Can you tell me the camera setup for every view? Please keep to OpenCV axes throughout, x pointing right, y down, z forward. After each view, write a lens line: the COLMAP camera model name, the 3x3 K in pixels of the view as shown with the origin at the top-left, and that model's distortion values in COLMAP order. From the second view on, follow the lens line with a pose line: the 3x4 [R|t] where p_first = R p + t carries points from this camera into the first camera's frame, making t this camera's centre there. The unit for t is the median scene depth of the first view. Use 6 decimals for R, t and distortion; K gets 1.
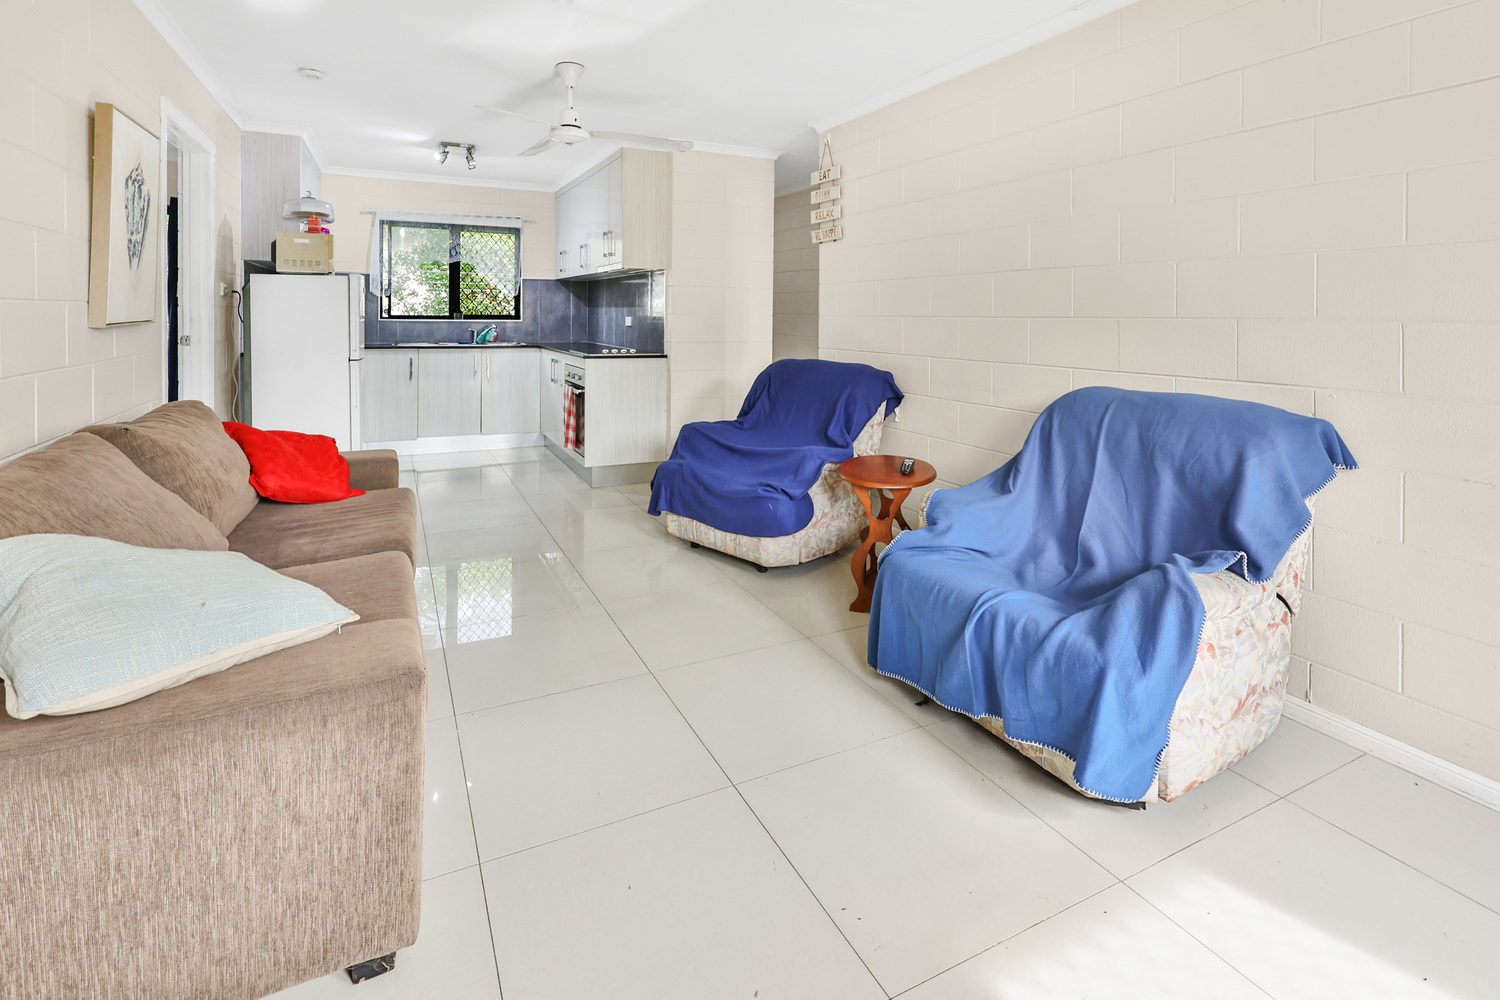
lens RADIAL K [[719.3, 0, 764.7], [0, 719.3, 333.1], [0, 0, 1]] dist [0.000131, 0.000943]
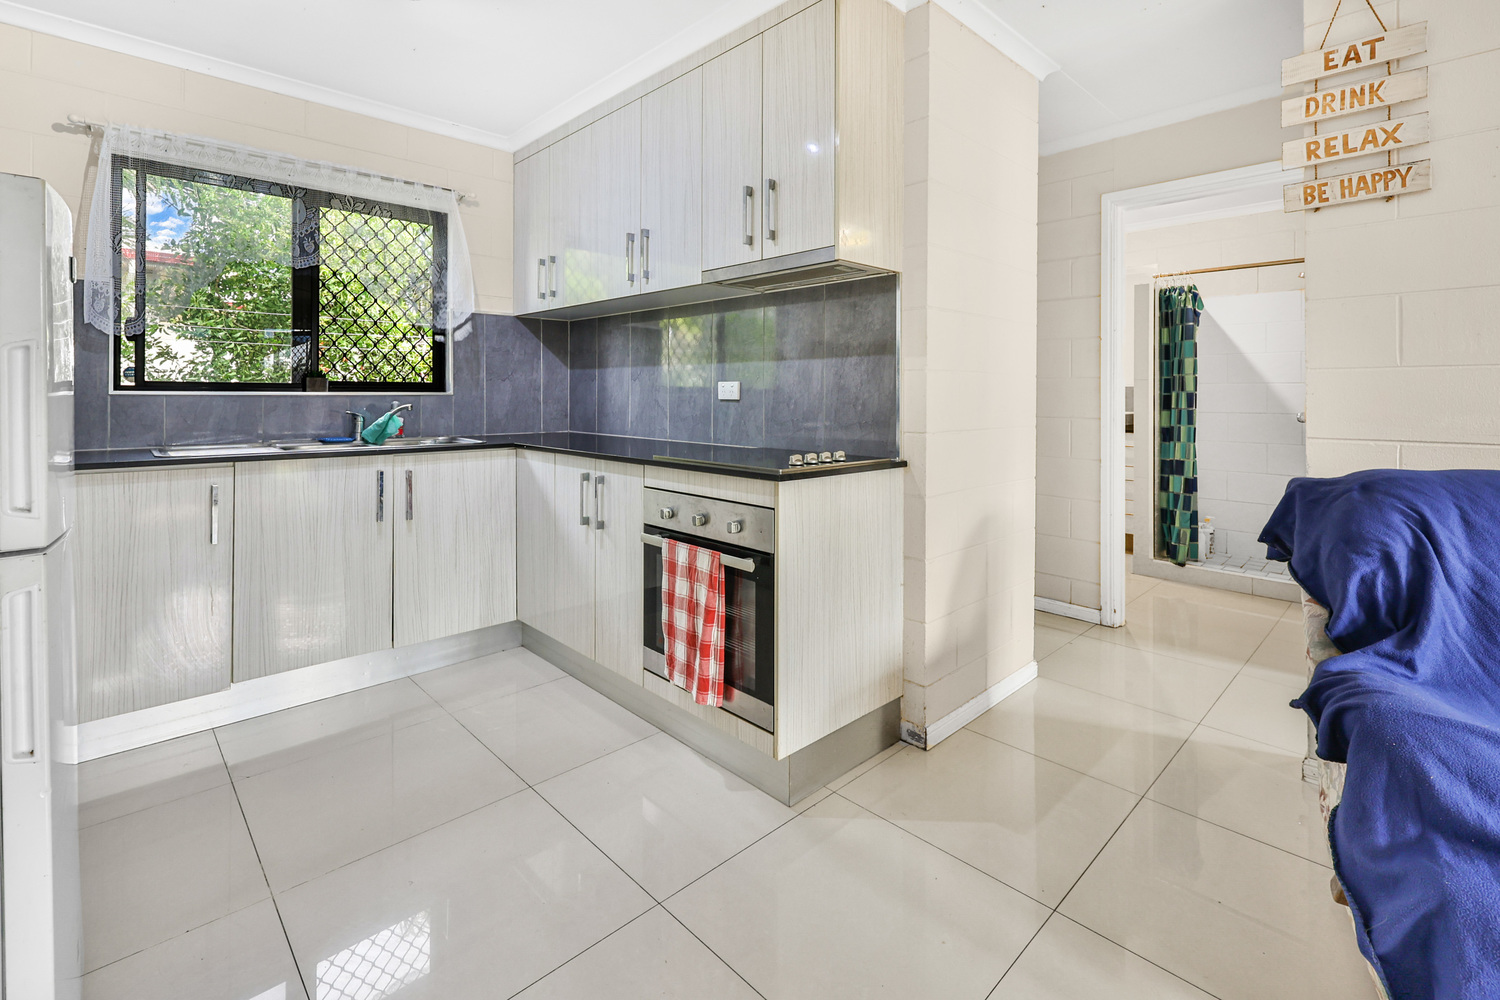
lens RADIAL K [[719.3, 0, 799.5], [0, 719.3, 395.4], [0, 0, 1]] dist [0.000131, 0.000943]
pose [[0.957234, -0.009197, 0.289169, -0.264275], [0.015640, 0.999678, -0.019979, -0.002456], [-0.288892, 0.023647, 0.957070, 0.467827]]
